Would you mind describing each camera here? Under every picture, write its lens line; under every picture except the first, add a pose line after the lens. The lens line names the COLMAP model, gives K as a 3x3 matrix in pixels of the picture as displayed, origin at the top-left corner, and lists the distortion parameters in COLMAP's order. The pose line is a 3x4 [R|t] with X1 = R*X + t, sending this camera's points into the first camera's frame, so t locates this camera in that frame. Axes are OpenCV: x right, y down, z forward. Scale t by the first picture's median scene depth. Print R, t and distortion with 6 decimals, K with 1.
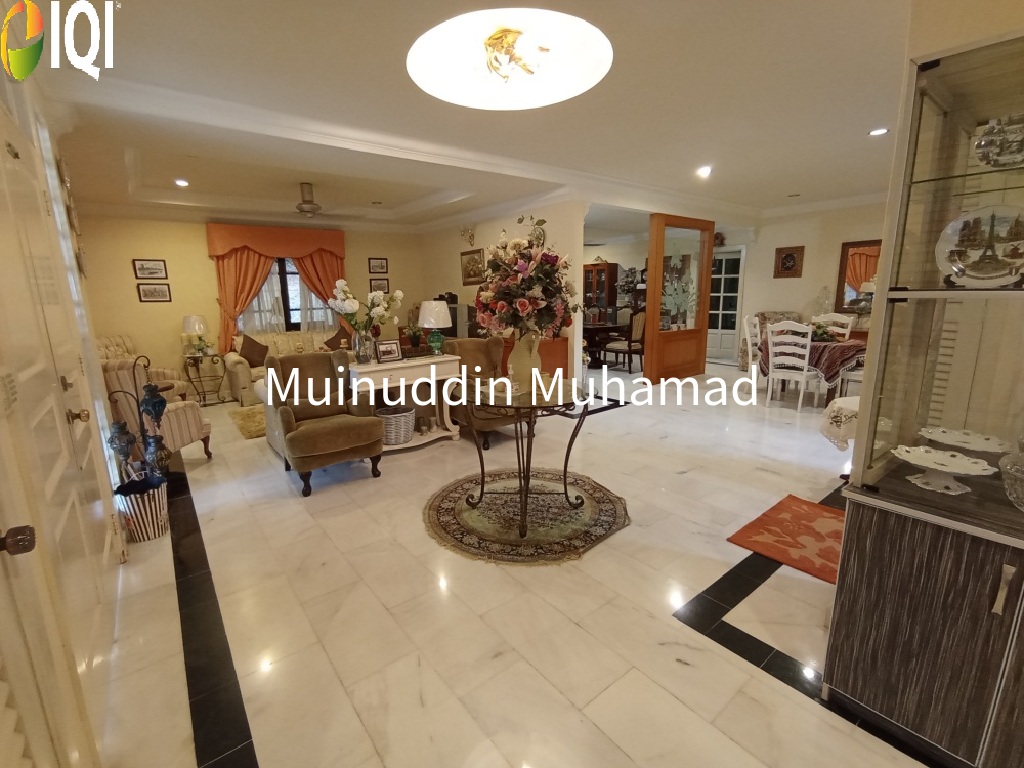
lens RADIAL K [[458.0, 0, 497.2], [0, 458.0, 384.9], [0, 0, 1]] dist [-0.014115, 0.000093]
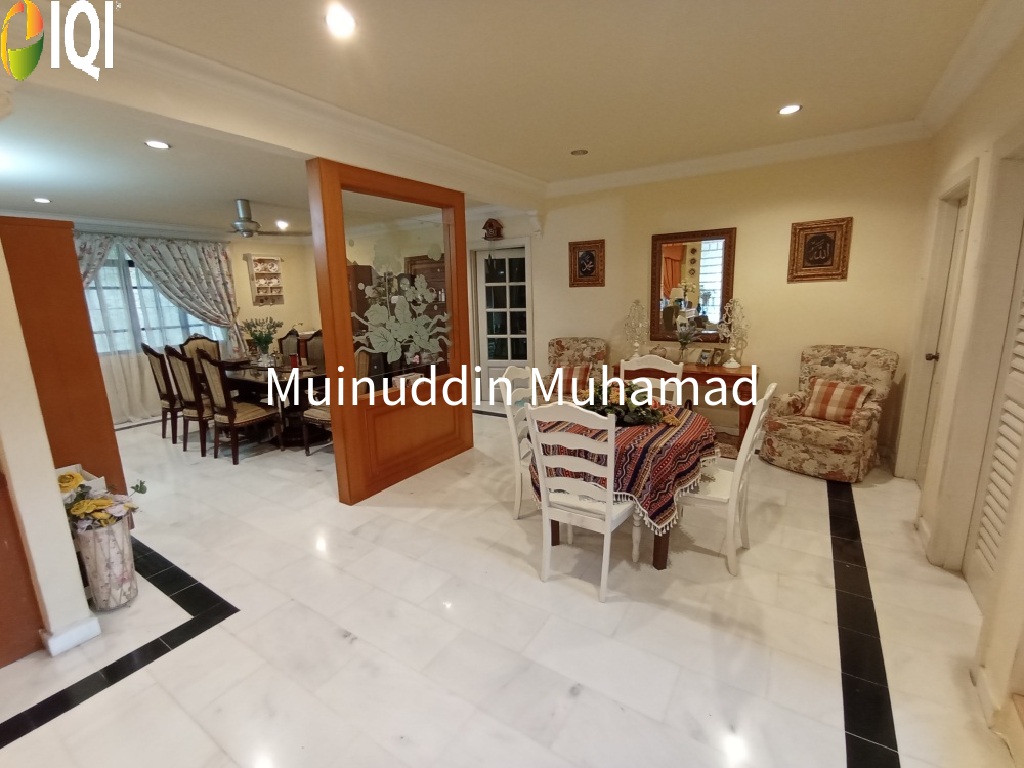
lens RADIAL K [[458.0, 0, 497.2], [0, 458.0, 384.9], [0, 0, 1]] dist [-0.014115, 0.000093]
pose [[0.947530, -0.072589, 0.311317, 0.306207], [0.072605, 0.997294, 0.011554, -0.114161], [-0.311313, 0.011655, 0.950236, 0.421169]]
